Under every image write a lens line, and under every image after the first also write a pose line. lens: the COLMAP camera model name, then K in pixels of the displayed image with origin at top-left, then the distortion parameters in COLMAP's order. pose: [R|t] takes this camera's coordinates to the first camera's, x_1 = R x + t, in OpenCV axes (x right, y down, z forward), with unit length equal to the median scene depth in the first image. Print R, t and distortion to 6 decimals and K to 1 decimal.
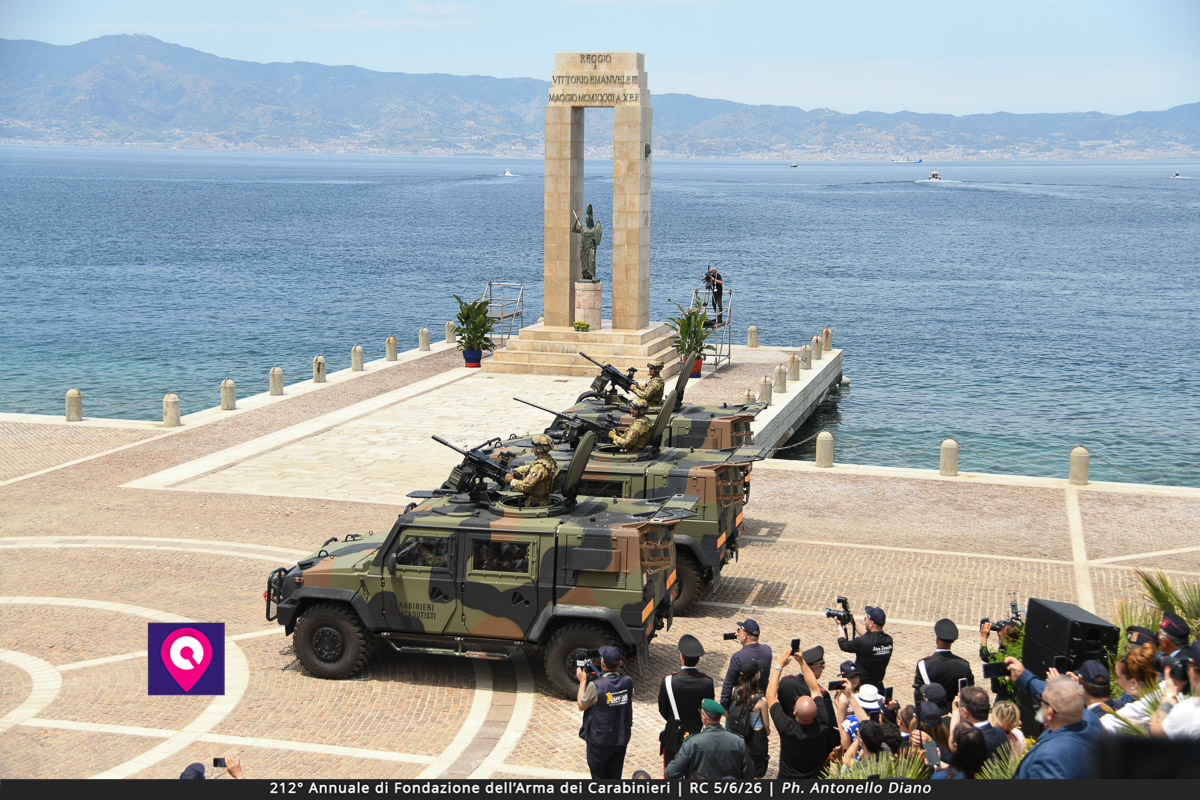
lens RADIAL K [[1569.5, 0, 606.1], [0, 1569.5, 400.9], [0, 0, 1]] dist [0.210128, 0.000000]
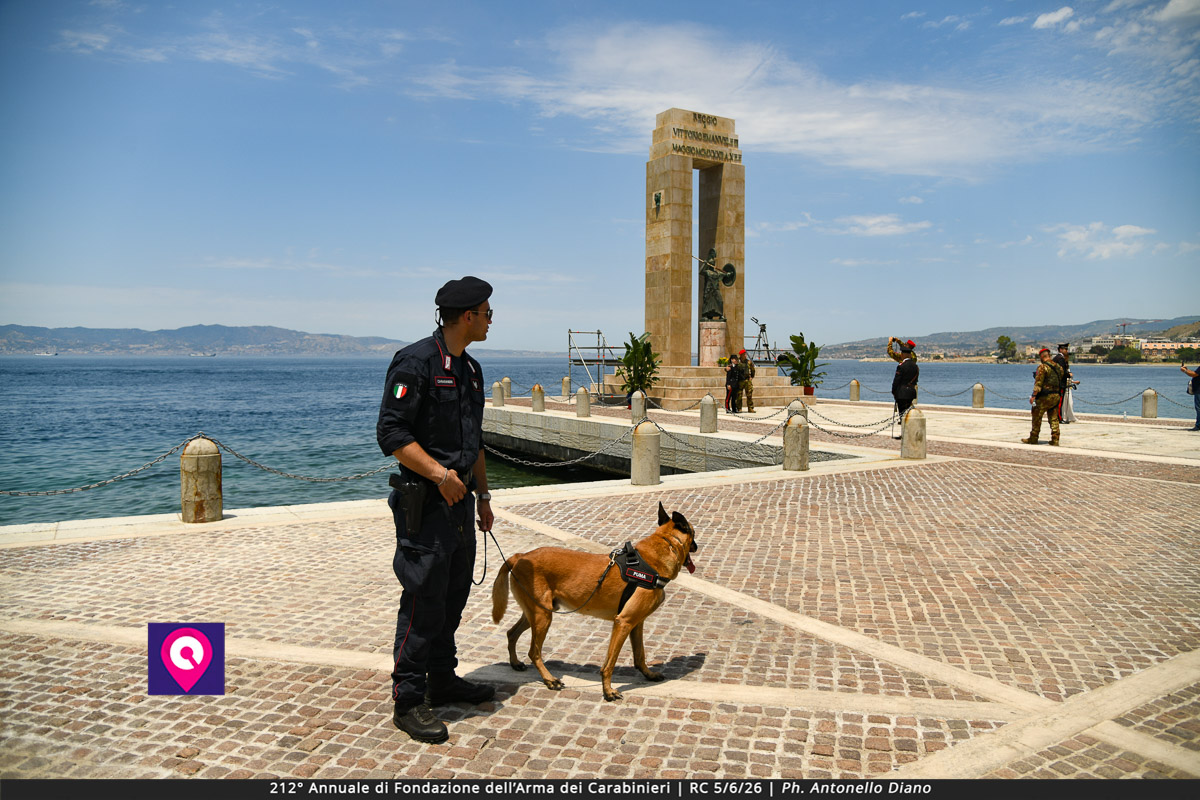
lens RADIAL K [[868.8, 0, 597.4], [0, 868.8, 399.0], [0, 0, 1]] dist [-0.112416, 0.064148]
pose [[0.679258, -0.040360, 0.732789, -0.494283], [0.115209, 0.991971, -0.052157, -0.003154], [-0.724800, 0.119852, 0.678454, 0.674112]]
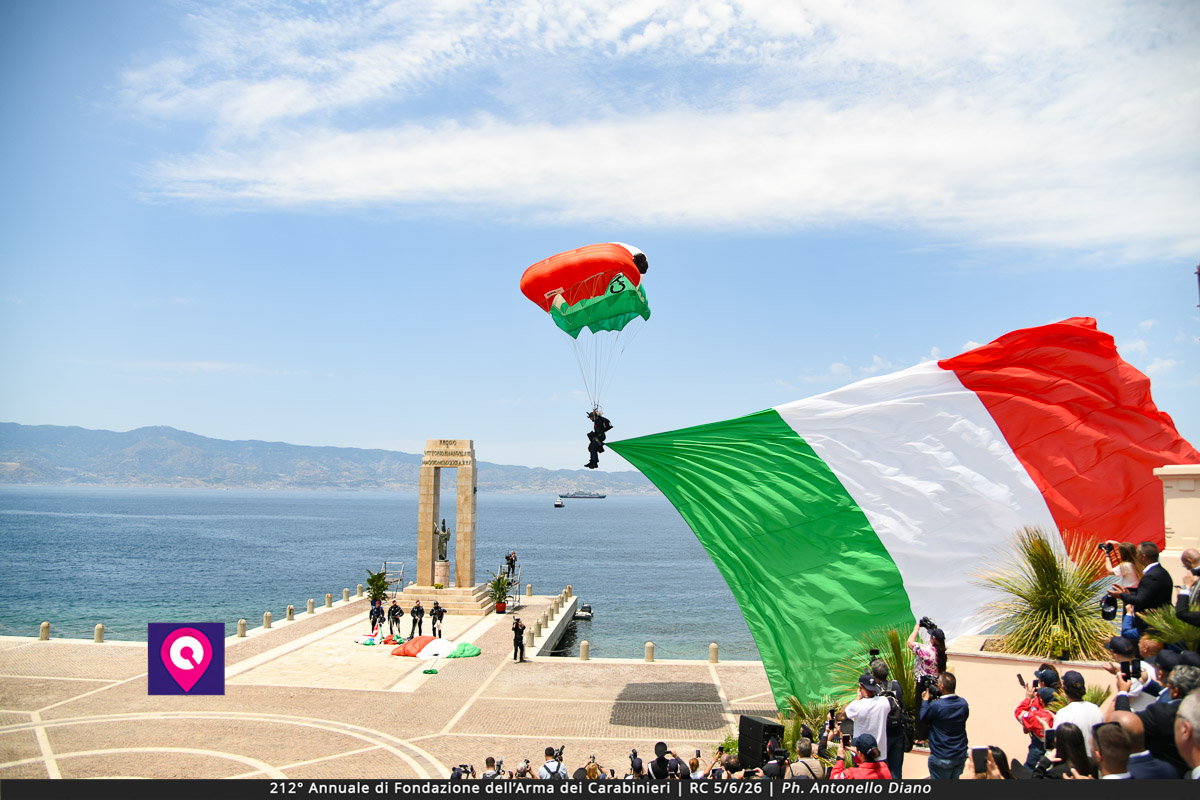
lens RADIAL K [[868.8, 0, 604.7], [0, 868.8, 393.5], [0, 0, 1]] dist [-0.112416, 0.064148]
pose [[0.975672, 0.024471, 0.217865, -0.050296], [0.033706, 0.965193, -0.259359, 0.001855], [-0.216628, 0.260392, 0.940887, -0.027327]]
